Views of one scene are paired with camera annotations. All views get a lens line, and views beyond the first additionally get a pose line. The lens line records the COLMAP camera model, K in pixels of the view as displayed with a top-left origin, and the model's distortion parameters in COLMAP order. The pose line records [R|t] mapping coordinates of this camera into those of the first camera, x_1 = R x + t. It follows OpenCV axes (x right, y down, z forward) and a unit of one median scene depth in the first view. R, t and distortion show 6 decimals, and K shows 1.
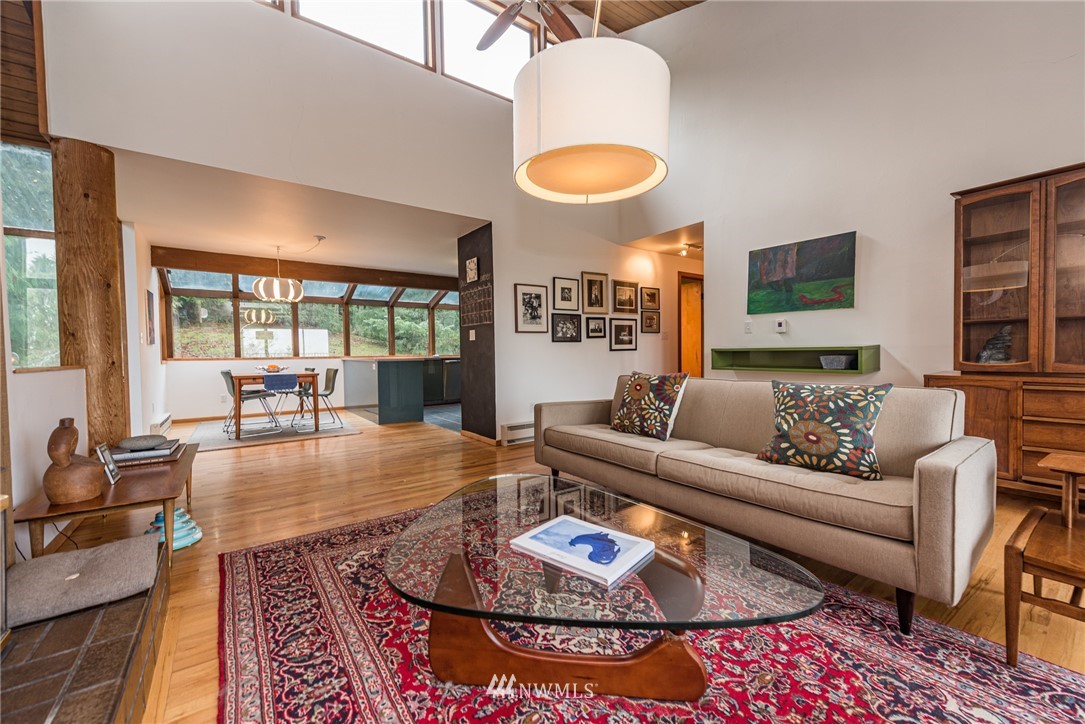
lens RADIAL K [[421.1, 0, 545.5], [0, 421.1, 364.7], [0, 0, 1]] dist [-0.000160, -0.000164]
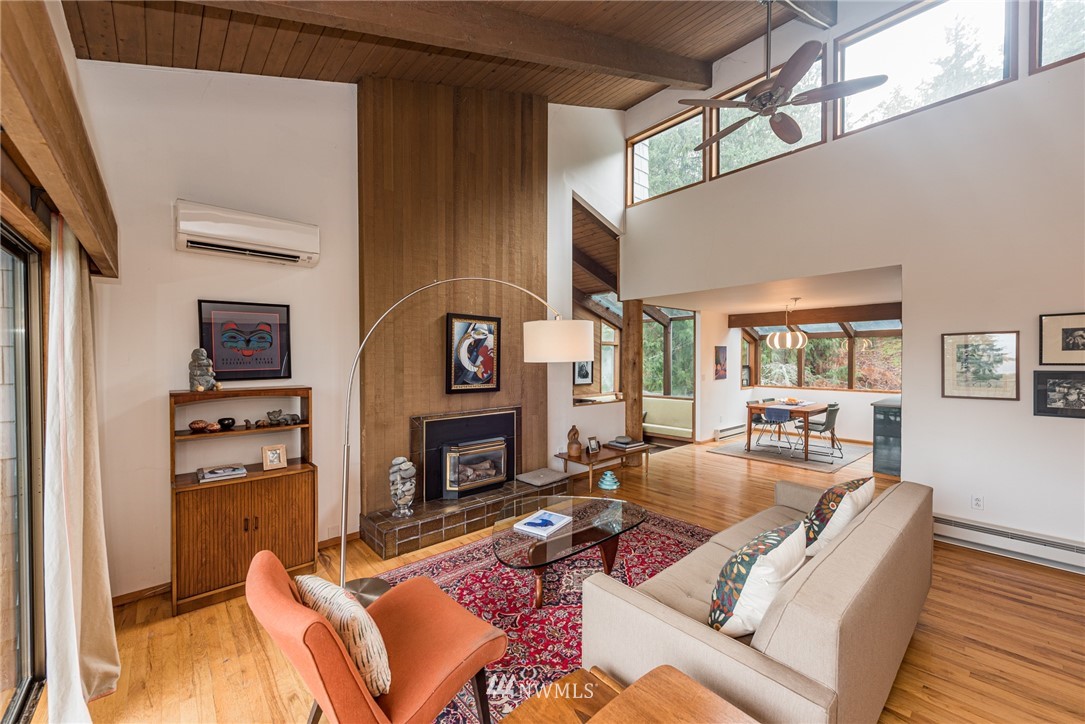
lens RADIAL K [[421.1, 0, 545.5], [0, 421.1, 364.7], [0, 0, 1]] dist [-0.000160, -0.000164]
pose [[0.108210, 0.026614, -0.993772, 0.638175], [-0.031495, 0.999232, 0.023331, -0.135127], [0.993629, 0.028774, 0.108965, 0.193403]]
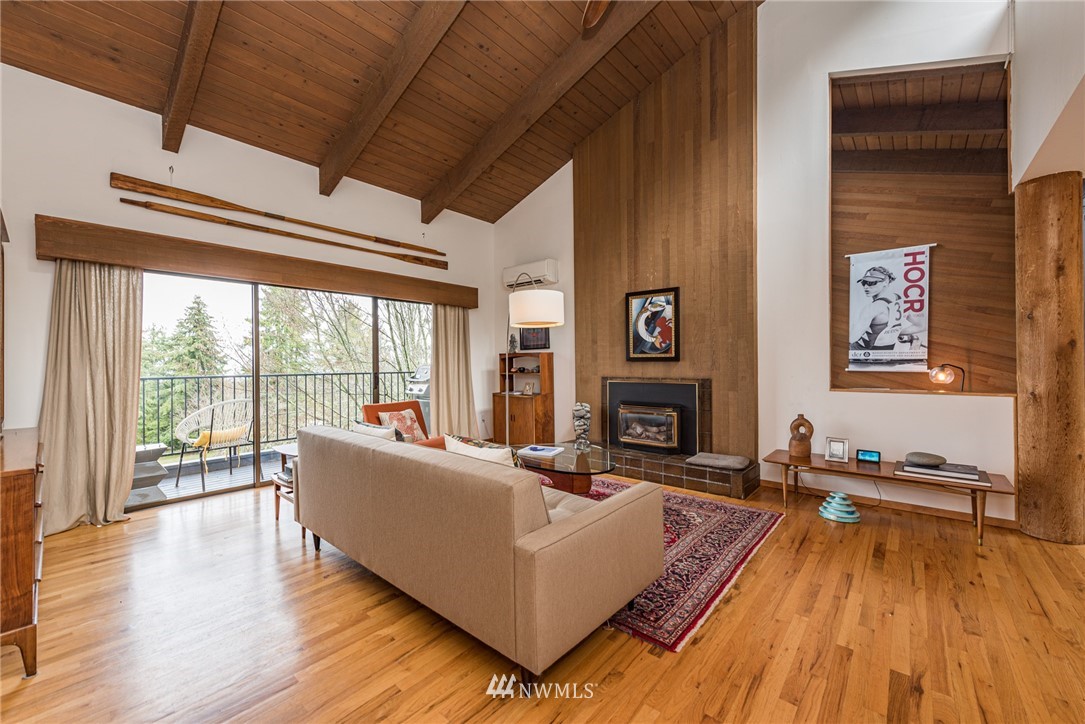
lens RADIAL K [[421.1, 0, 545.5], [0, 421.1, 364.7], [0, 0, 1]] dist [-0.000160, -0.000164]
pose [[-0.974651, 0.021696, -0.222675, 0.193057], [0.014592, 0.999332, 0.033498, -0.078446], [0.223253, 0.029399, -0.974317, 1.036333]]
